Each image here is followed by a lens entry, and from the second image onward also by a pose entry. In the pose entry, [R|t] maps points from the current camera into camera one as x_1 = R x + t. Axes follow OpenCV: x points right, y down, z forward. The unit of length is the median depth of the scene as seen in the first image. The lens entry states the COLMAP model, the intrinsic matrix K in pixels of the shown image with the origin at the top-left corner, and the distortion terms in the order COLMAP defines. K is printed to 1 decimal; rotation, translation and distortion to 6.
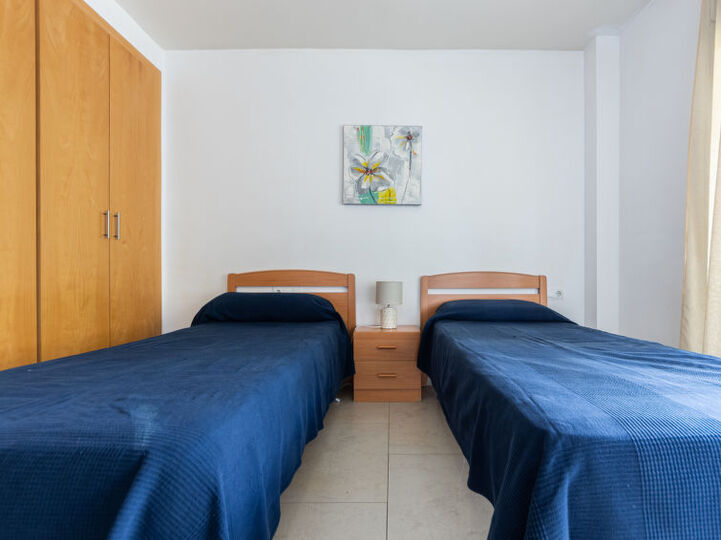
lens RADIAL K [[330.4, 0, 359.2], [0, 330.4, 277.4], [0, 0, 1]] dist [0.003736, 0.000113]
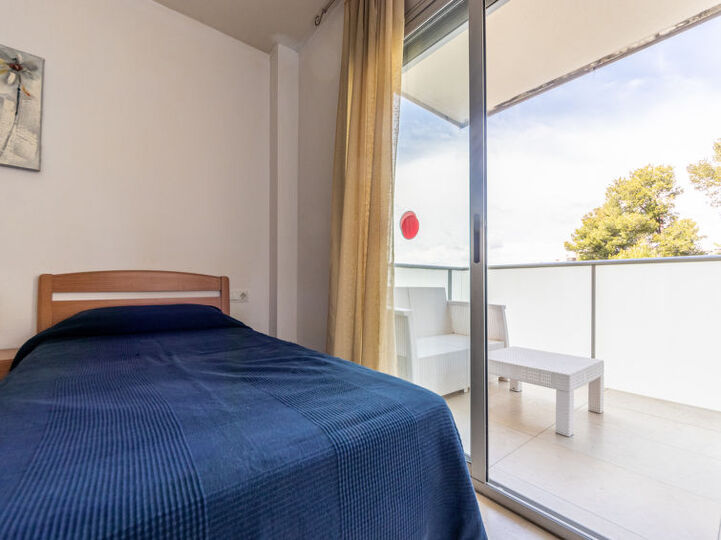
lens RADIAL K [[307.0, 0, 364.3], [0, 307.0, 271.6], [0, 0, 1]] dist [-0.001614, -0.000087]
pose [[0.801671, 0.026691, 0.597170, 0.357602], [-0.011445, 0.999505, -0.029309, 0.001303], [-0.597657, 0.016662, 0.801579, 0.088597]]
